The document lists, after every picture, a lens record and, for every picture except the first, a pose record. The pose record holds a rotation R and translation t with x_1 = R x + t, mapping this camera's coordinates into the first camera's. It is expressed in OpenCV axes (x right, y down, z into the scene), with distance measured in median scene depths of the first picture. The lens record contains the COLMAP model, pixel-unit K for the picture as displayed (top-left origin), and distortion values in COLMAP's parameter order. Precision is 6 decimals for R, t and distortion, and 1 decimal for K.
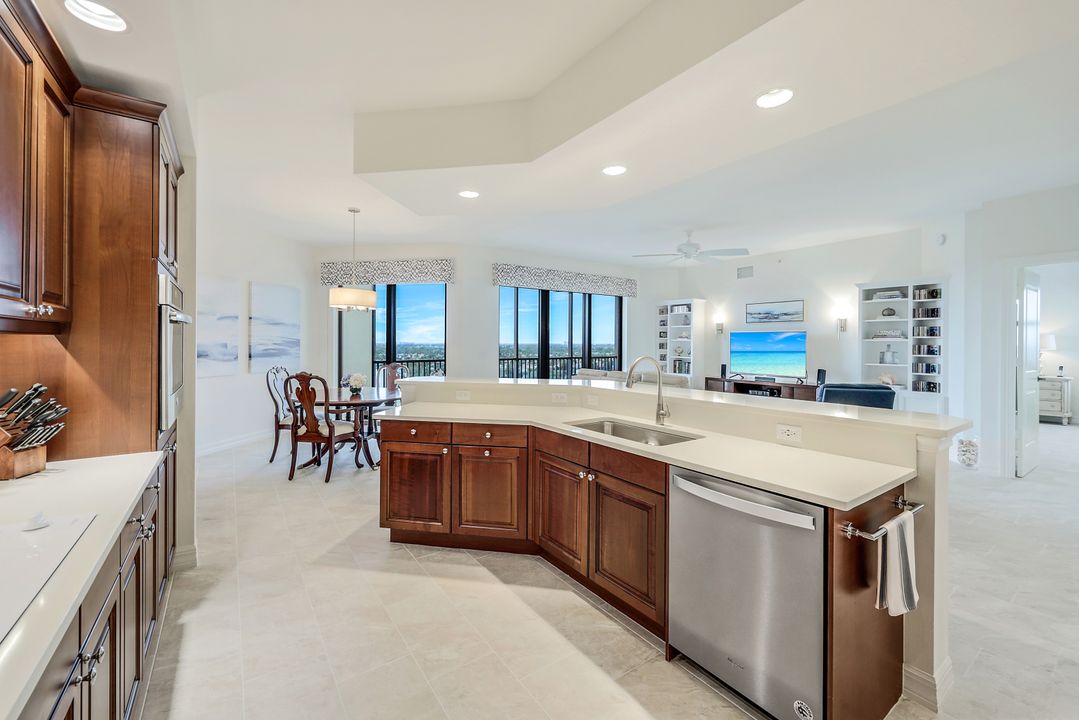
lens RADIAL K [[462.3, 0, 554.4], [0, 462.3, 345.1], [0, 0, 1]] dist [0.001163, 0.000094]
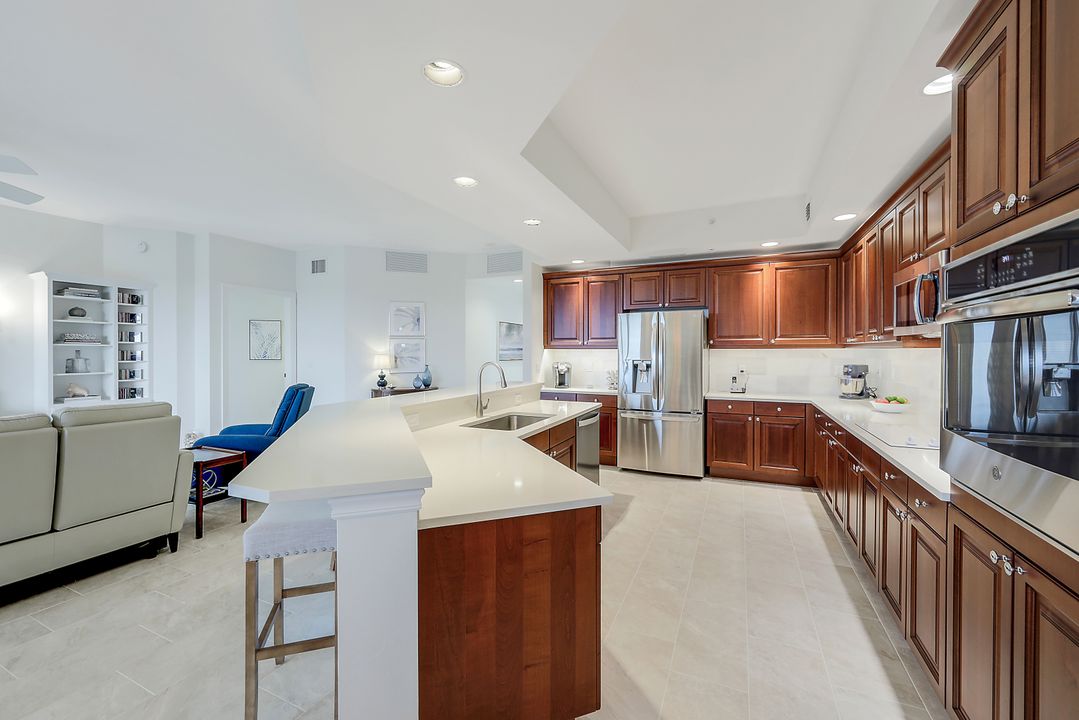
lens RADIAL K [[452.4, 0, 522.1], [0, 452.4, 355.4], [0, 0, 1]] dist [-0.000589, -0.000127]
pose [[-0.485065, -0.014886, 0.874352, -0.431616], [-0.001296, 0.999866, 0.016304, -0.006740], [-0.874477, 0.006775, -0.485019, 0.735621]]
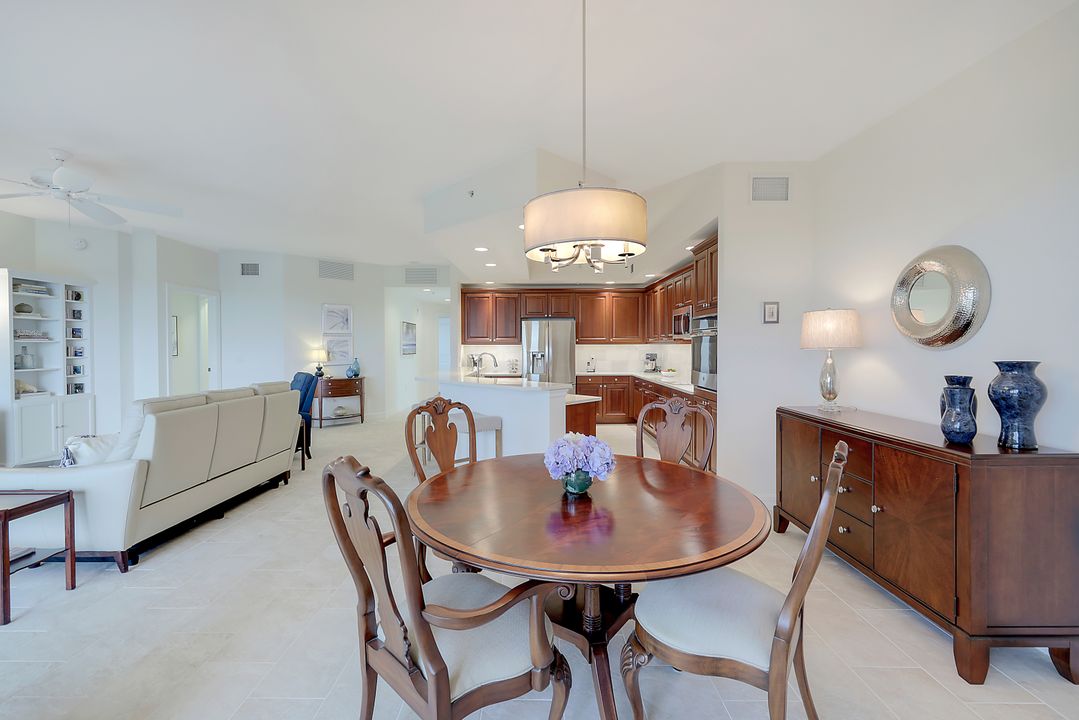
lens RADIAL K [[464.3, 0, 535.8], [0, 464.3, 356.1], [0, 0, 1]] dist [0.002310, 0.000567]
pose [[-0.809998, -0.017332, 0.586177, -0.578545], [-0.001521, 0.999622, 0.027455, -0.008998], [-0.586431, 0.021347, -0.809718, 1.222152]]
